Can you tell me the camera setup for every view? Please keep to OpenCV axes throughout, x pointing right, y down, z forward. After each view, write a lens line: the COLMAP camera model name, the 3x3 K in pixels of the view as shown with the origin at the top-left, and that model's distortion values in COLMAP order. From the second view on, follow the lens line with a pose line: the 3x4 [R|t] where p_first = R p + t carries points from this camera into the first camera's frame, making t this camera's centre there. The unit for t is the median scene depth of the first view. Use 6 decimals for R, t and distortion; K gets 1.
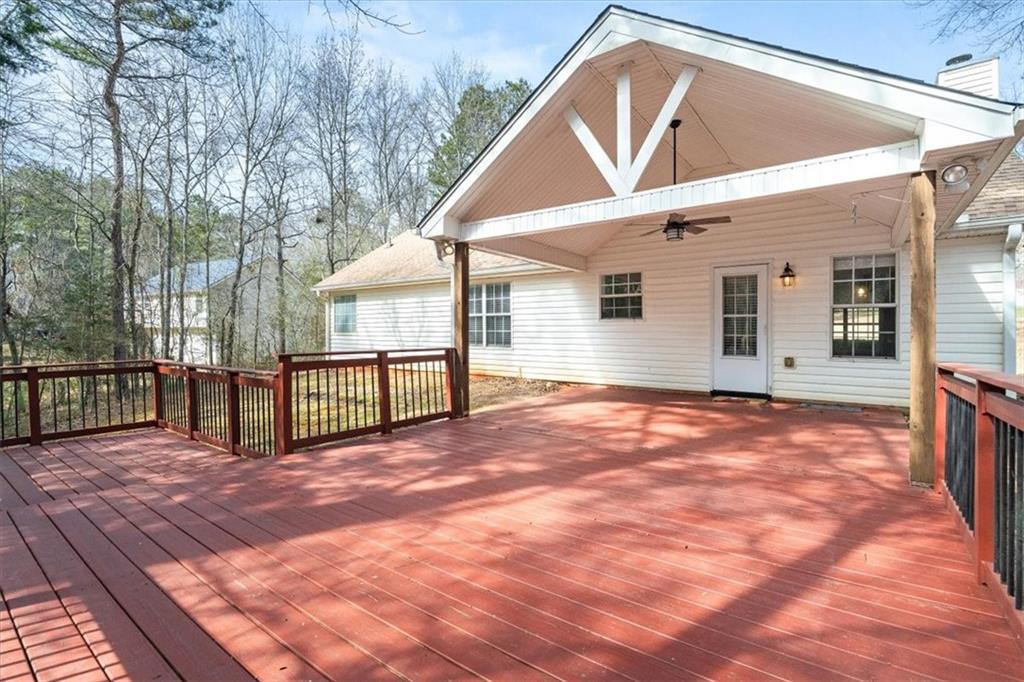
lens RADIAL K [[462.0, 0, 512.0], [0, 462.0, 341.0], [0, 0, 1]] dist [-0.000344, -0.000047]
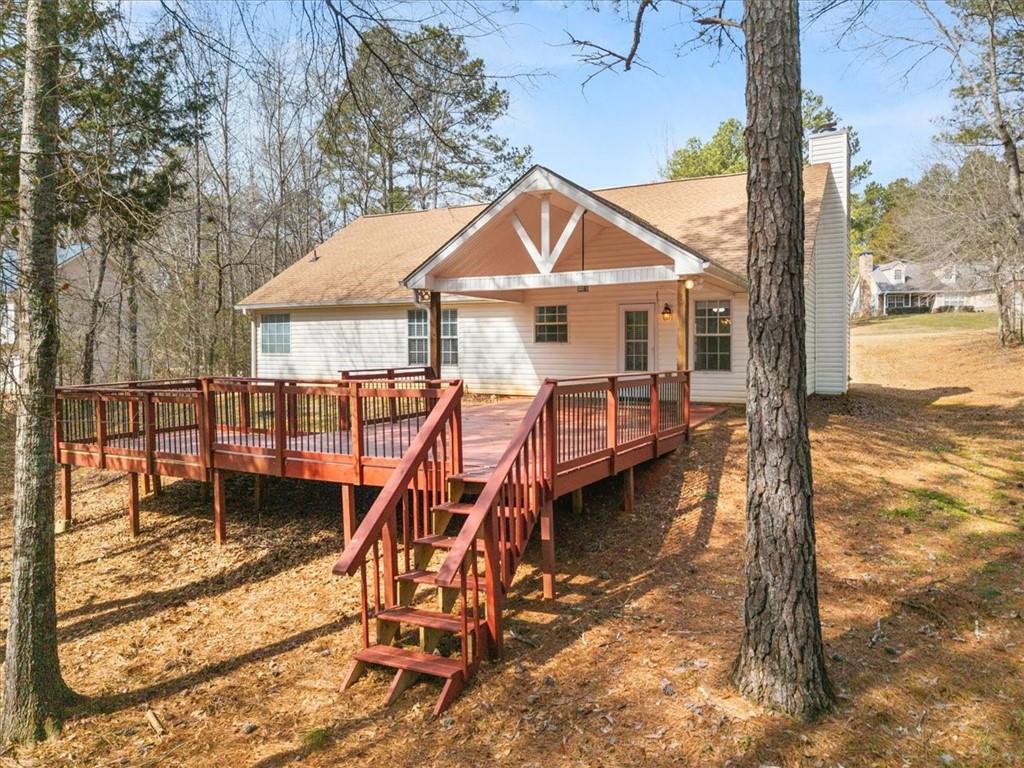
lens RADIAL K [[679.8, 0, 512.7], [0, 679.8, 380.3], [0, 0, 1]] dist [0.006969, 0.000268]
pose [[0.989936, -0.011890, 0.141013, -0.147439], [0.007414, 0.999453, 0.032219, -0.007559], [-0.141319, -0.030849, 0.989483, -0.937838]]
